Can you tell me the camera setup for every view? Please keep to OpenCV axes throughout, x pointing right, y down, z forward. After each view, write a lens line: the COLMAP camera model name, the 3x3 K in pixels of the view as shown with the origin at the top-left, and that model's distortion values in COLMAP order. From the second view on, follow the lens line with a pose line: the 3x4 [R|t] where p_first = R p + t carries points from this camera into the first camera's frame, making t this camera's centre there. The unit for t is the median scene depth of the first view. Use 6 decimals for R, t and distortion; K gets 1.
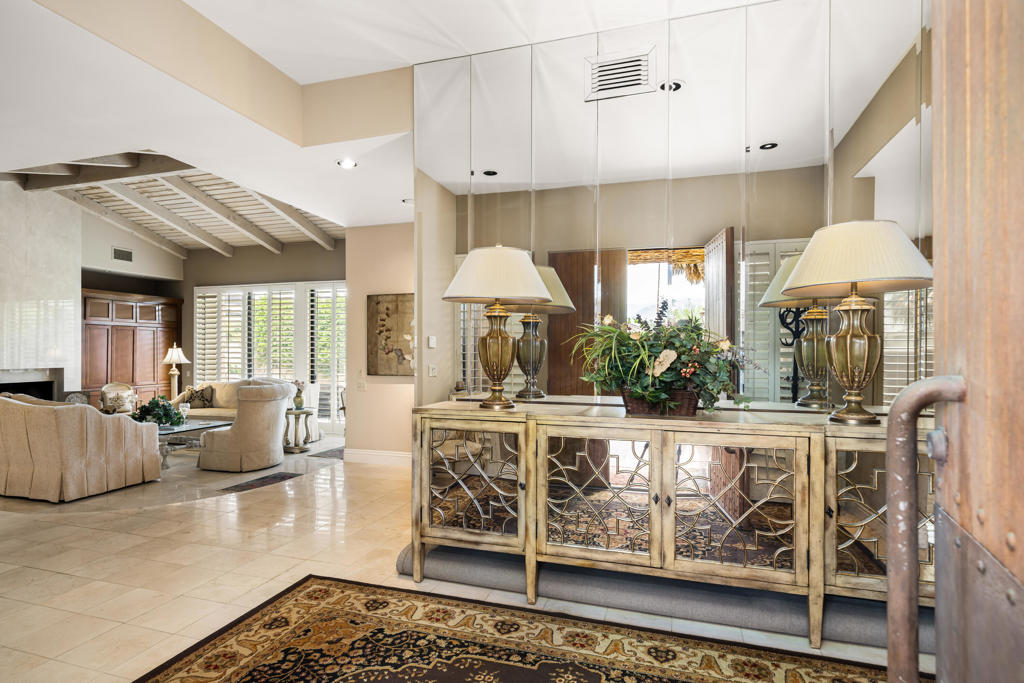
lens RADIAL K [[533.3, 0, 502.5], [0, 533.3, 346.2], [0, 0, 1]] dist [-0.001467, 0.000158]
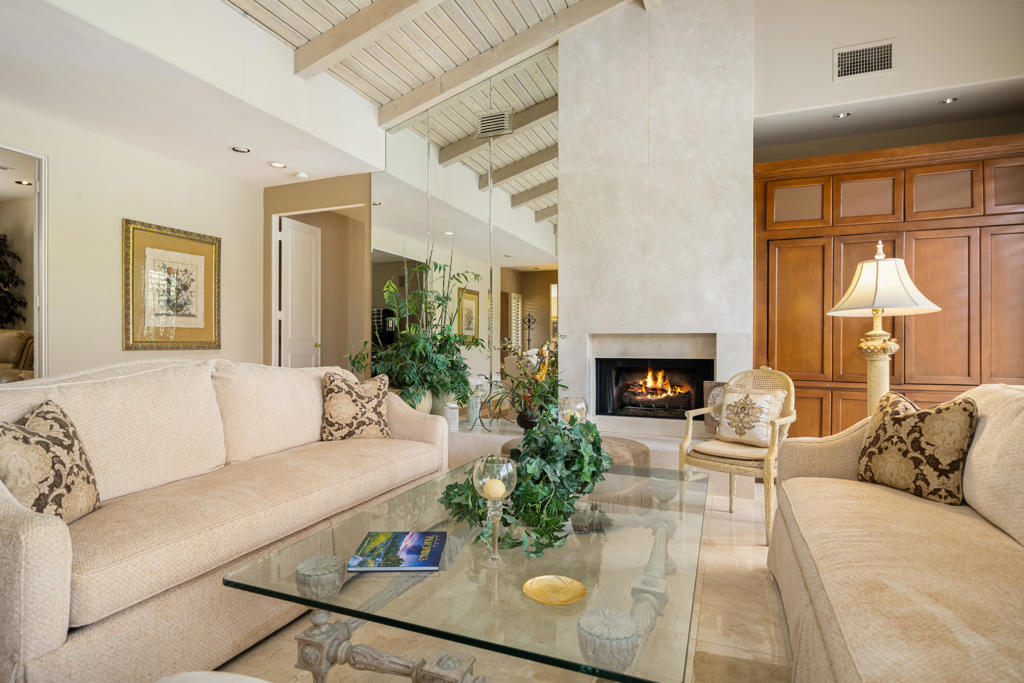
lens RADIAL K [[533.3, 0, 502.5], [0, 533.3, 346.2], [0, 0, 1]] dist [-0.001467, 0.000158]
pose [[-0.078700, 0.009774, -0.996850, -0.303573], [0.008321, 0.999924, 0.009147, 0.045546], [0.996864, -0.007575, -0.078775, 0.817098]]
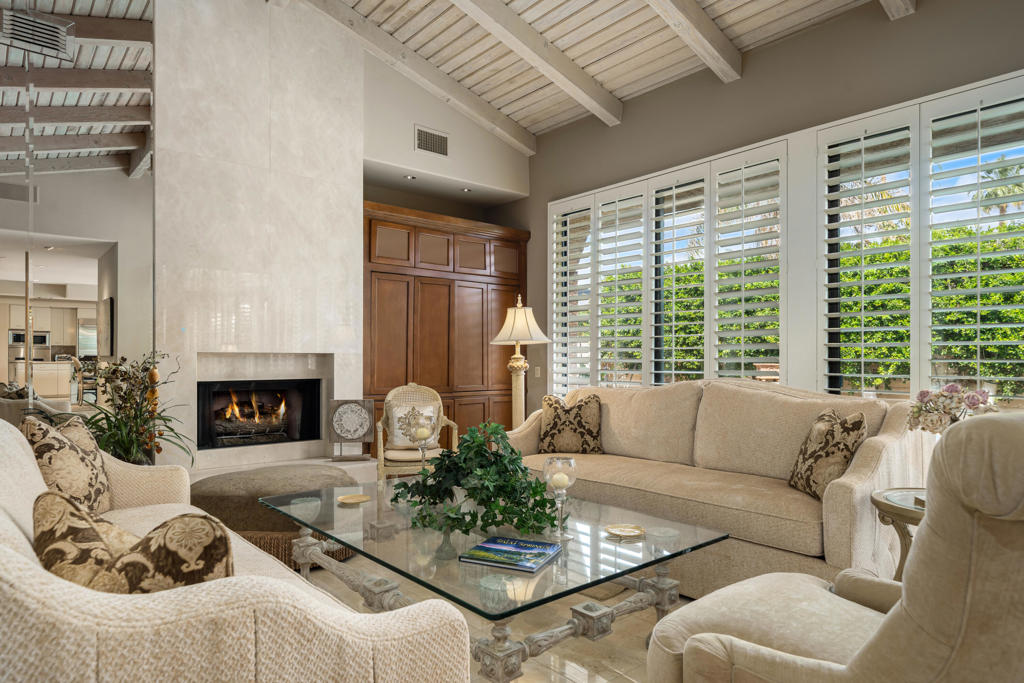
lens RADIAL K [[607.3, 0, 505.1], [0, 607.3, 362.7], [0, 0, 1]] dist [0.000036, 0.000291]
pose [[0.849264, 0.006591, -0.527927, -0.361402], [0.002202, 0.999869, 0.016025, 0.039822], [0.527963, -0.014772, 0.849139, 0.569912]]
